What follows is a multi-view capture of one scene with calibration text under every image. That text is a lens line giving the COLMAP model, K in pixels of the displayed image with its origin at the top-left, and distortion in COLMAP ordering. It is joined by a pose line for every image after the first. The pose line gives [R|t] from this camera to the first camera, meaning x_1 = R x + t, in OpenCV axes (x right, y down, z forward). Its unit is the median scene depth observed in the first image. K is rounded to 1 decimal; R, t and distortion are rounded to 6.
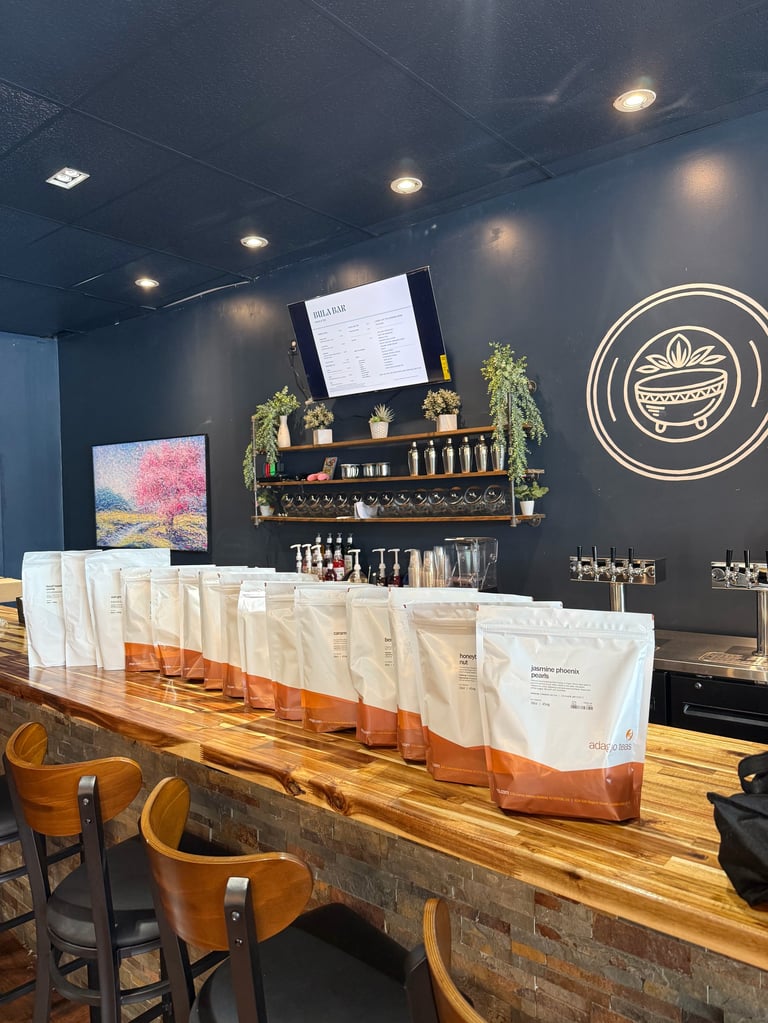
lens RADIAL K [[717.0, 0, 353.0], [0, 717.0, 523.0], [0, 0, 1]] dist [-0.009679, -0.023105]
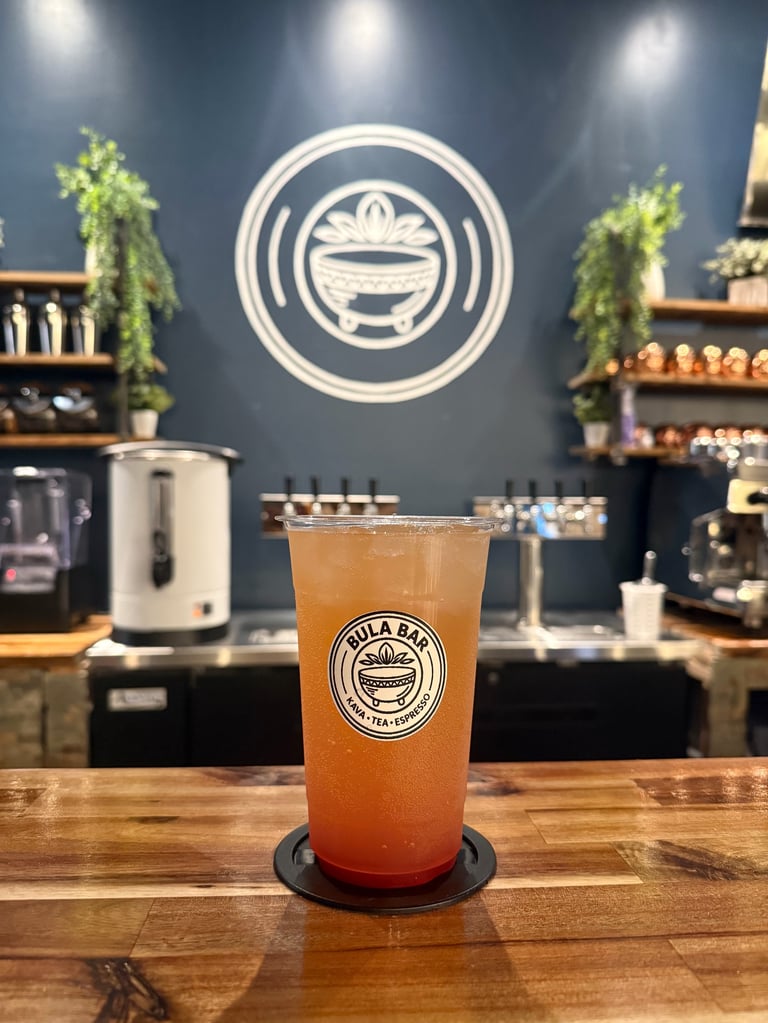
lens RADIAL K [[735.4, 0, 367.6], [0, 735.4, 537.9], [0, 0, 1]] dist [-0.029056, 0.001172]
pose [[0.694406, 0.010155, 0.719512, -0.060088], [-0.007500, 0.999948, -0.006875, 0.073912], [-0.719545, -0.000623, 0.694446, 0.459333]]
